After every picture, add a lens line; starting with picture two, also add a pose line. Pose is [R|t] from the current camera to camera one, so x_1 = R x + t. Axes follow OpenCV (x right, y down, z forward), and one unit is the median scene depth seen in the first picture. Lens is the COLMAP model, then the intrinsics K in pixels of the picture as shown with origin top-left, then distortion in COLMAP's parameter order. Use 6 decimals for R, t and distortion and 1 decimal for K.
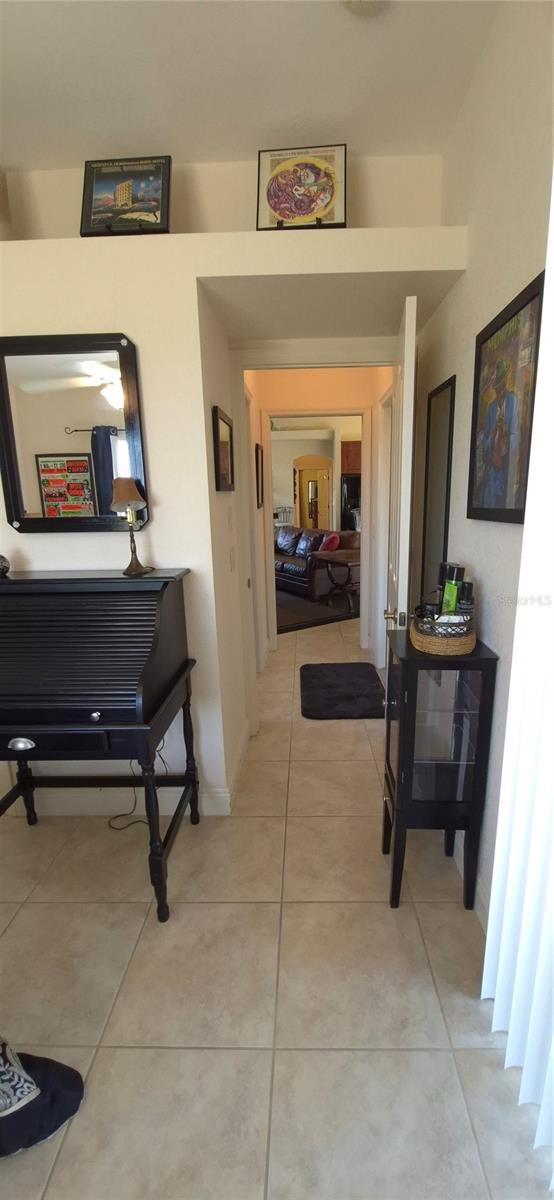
lens RADIAL K [[474.0, 0, 298.4], [0, 474.0, 607.0], [0, 0, 1]] dist [-0.000272, -0.009654]
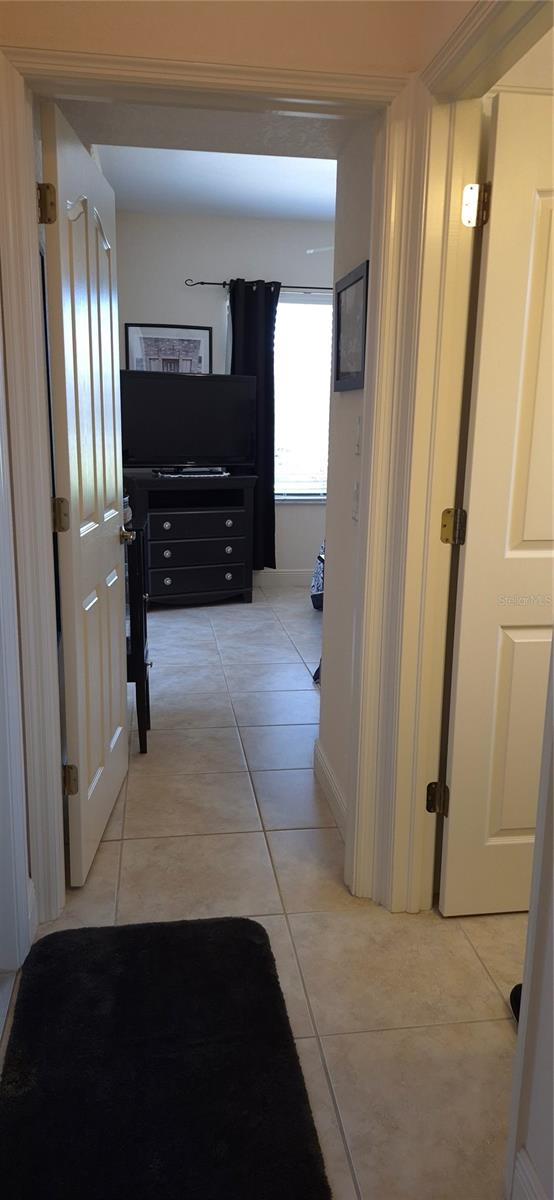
lens RADIAL K [[818.4, 0, 277.0], [0, 818.4, 600.0], [0, 0, 1]] dist [0.112590, -0.156584]
pose [[-0.988032, 0.035399, -0.150134, 0.168786], [-0.033825, 0.899899, 0.434785, -0.595697], [0.150496, 0.434660, -0.887931, 2.682485]]
